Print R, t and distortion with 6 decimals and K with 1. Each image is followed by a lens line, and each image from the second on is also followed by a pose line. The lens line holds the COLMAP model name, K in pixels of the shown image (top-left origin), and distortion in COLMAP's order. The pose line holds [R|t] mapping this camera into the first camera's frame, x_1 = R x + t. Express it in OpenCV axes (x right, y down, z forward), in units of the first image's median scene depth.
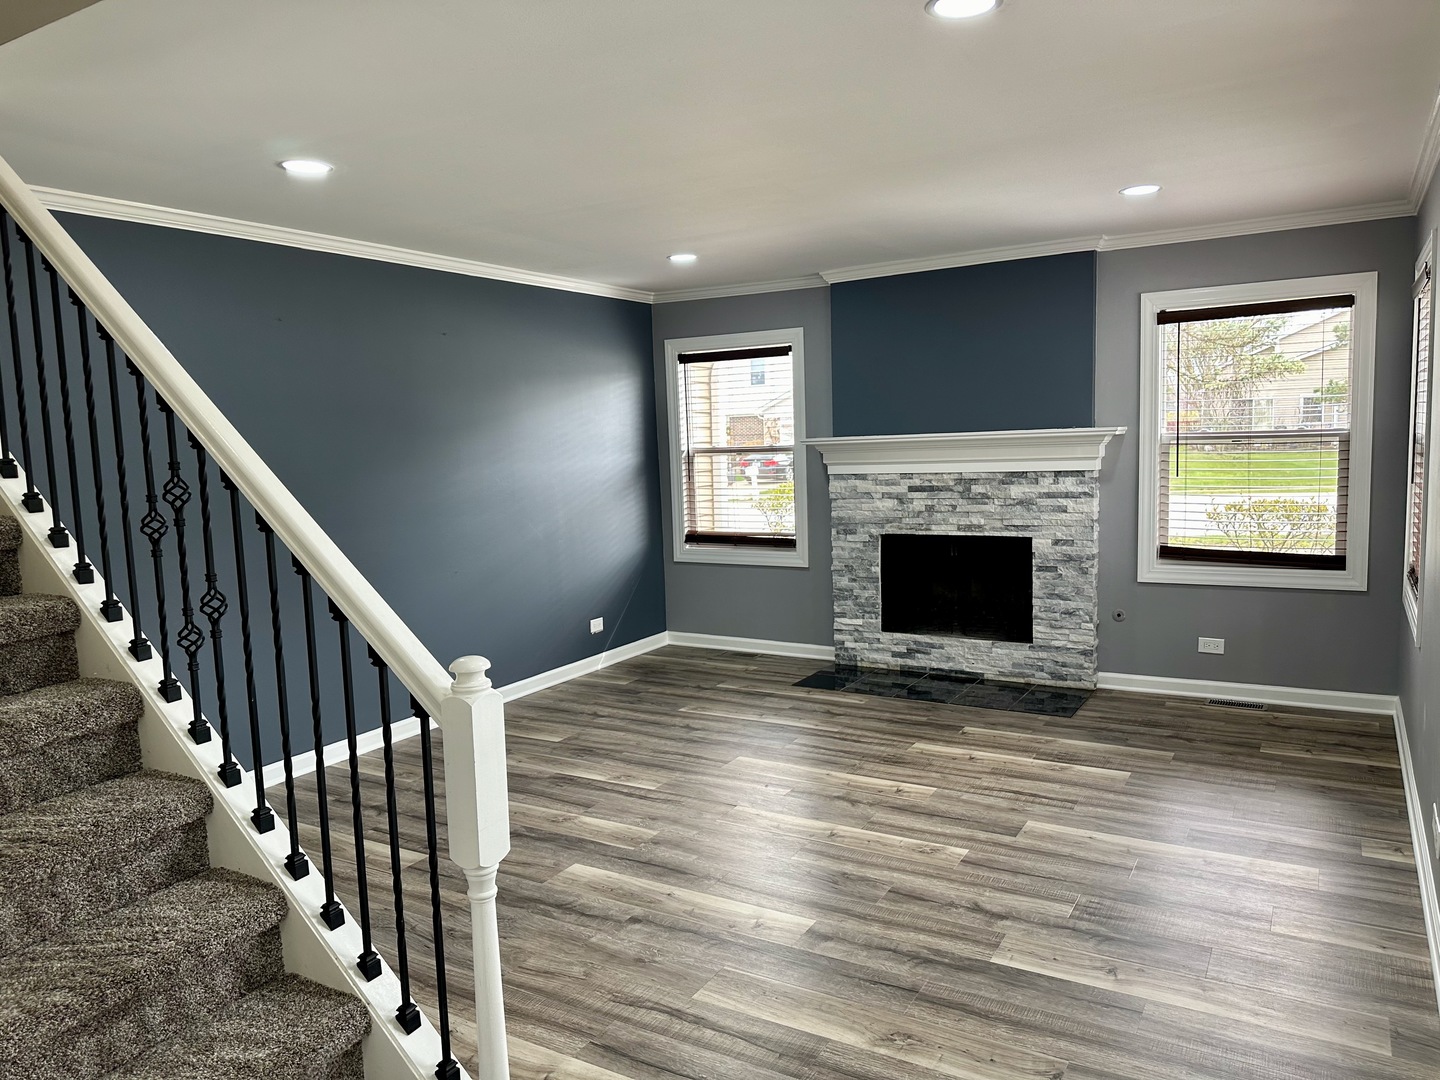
lens RADIAL K [[999.3, 0, 719.7], [0, 999.3, 541.1], [0, 0, 1]] dist [0.045128, -0.024237]
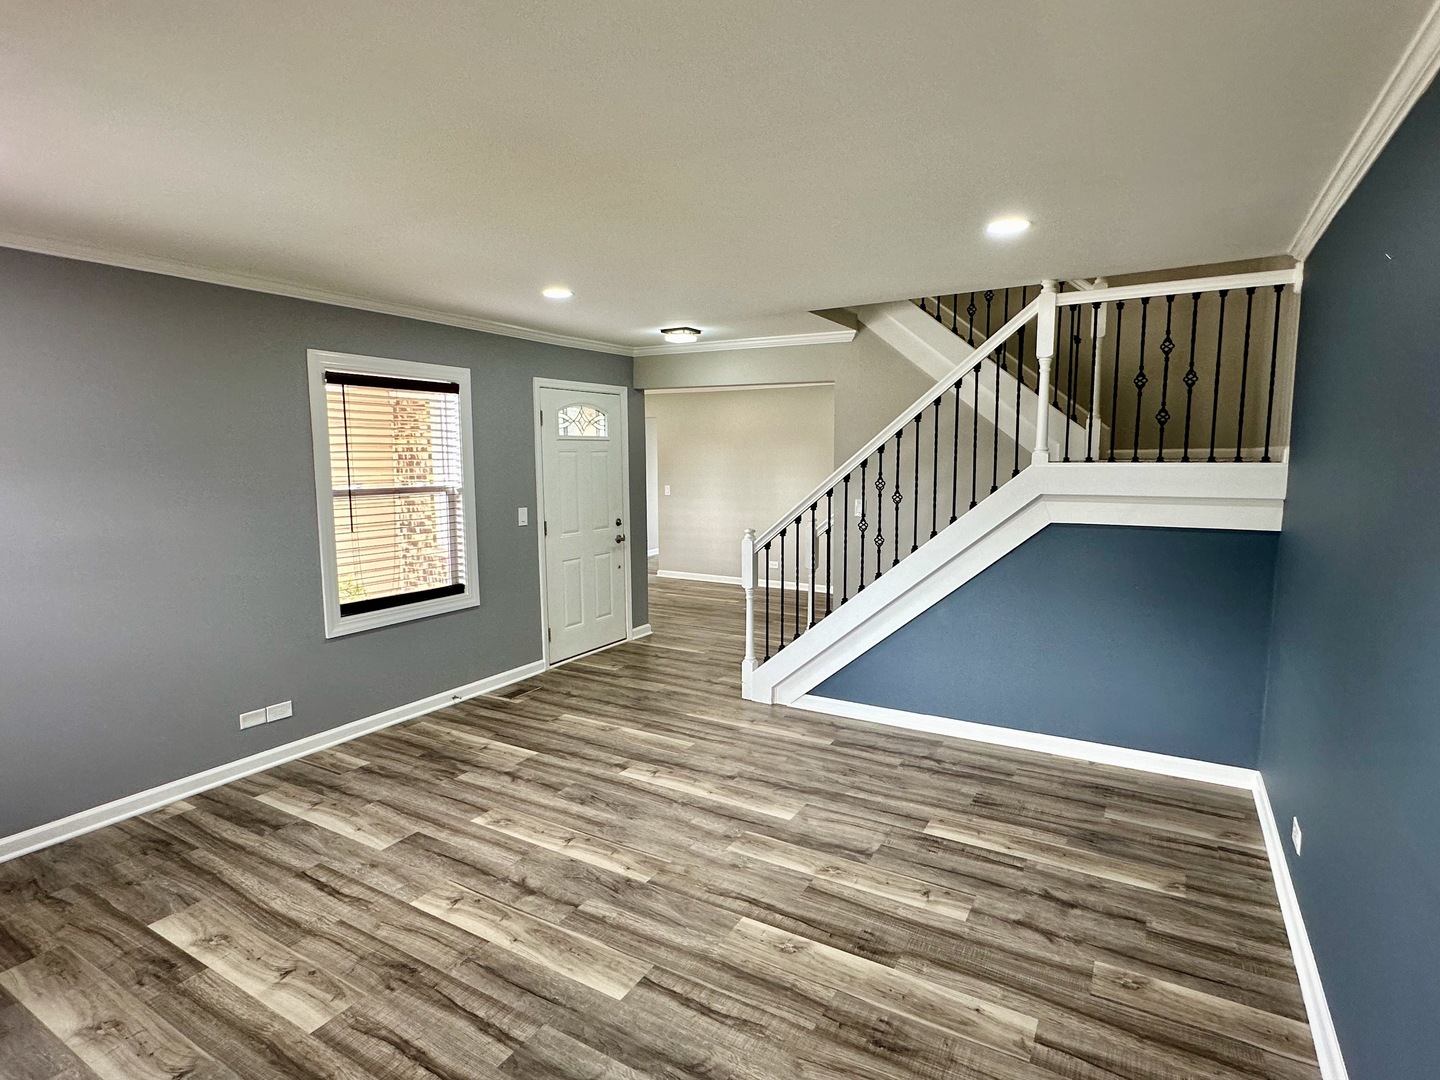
lens RADIAL K [[748.8, 0, 722.9], [0, 748.8, 540.1], [0, 0, 1]] dist [-0.001259, 0.001035]
pose [[-0.999061, 0.042869, -0.006323, -0.045254], [0.040433, 0.974717, 0.219754, -0.140098], [0.015584, 0.219292, -0.975535, 1.171371]]
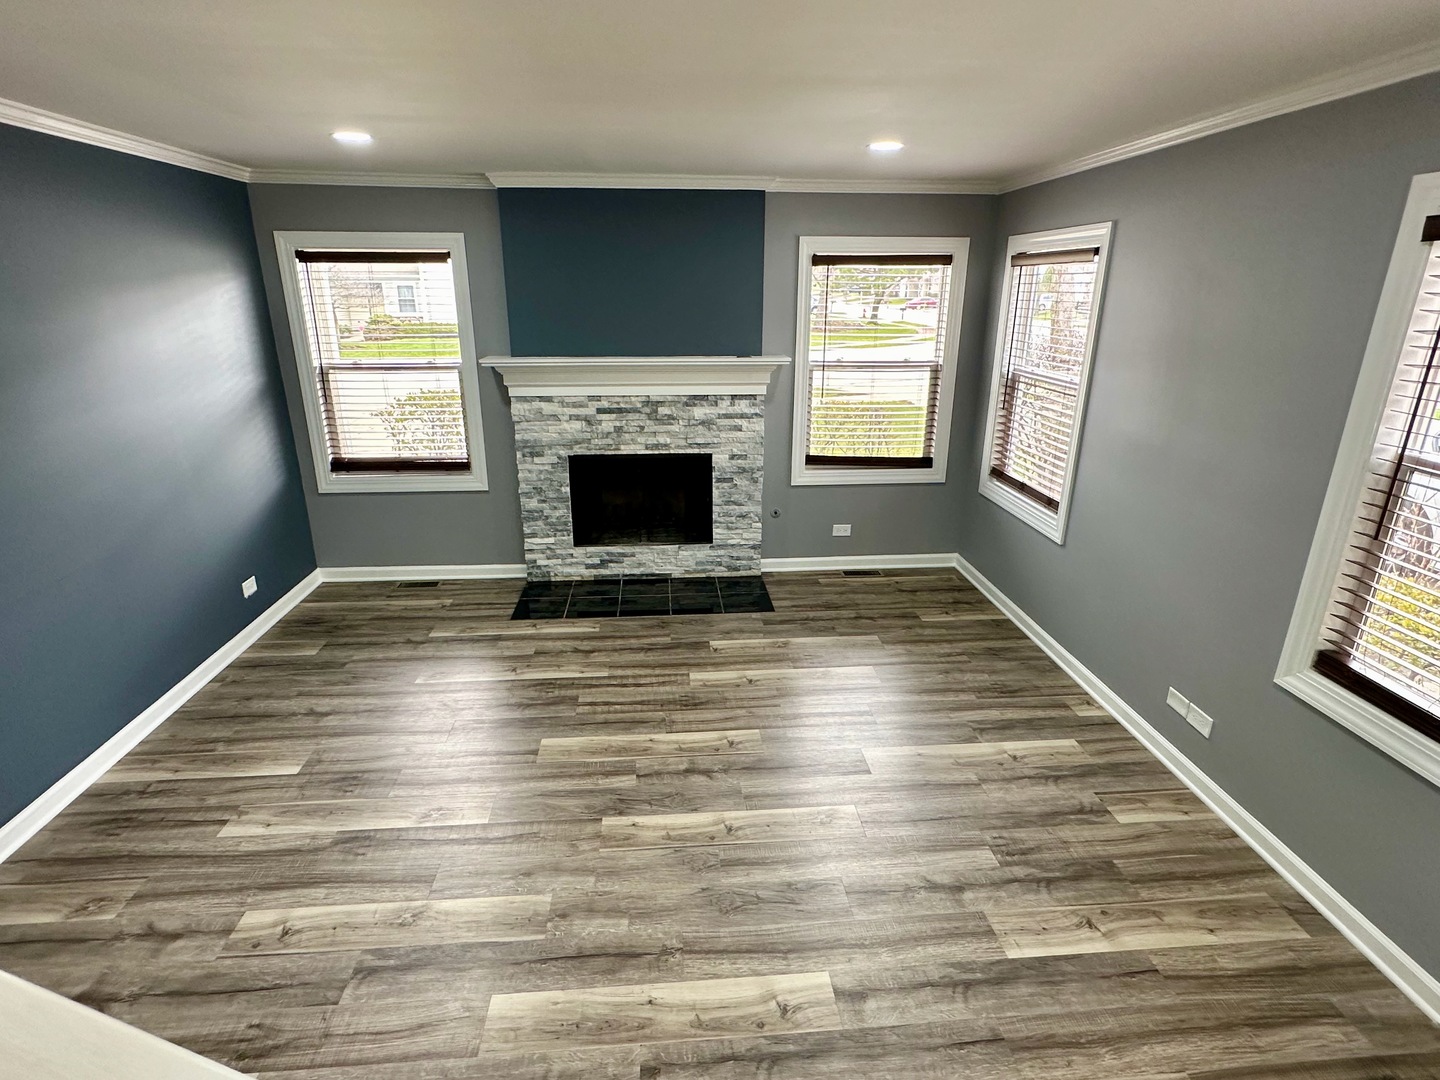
lens RADIAL K [[748.8, 0, 718.7], [0, 748.8, 541.6], [0, 0, 1]] dist [-0.001259, 0.001035]
pose [[0.813572, -0.149601, 0.561890, -0.176494], [0.029566, 0.975729, 0.216974, -0.092253], [-0.580712, -0.159912, 0.798249, 0.316916]]
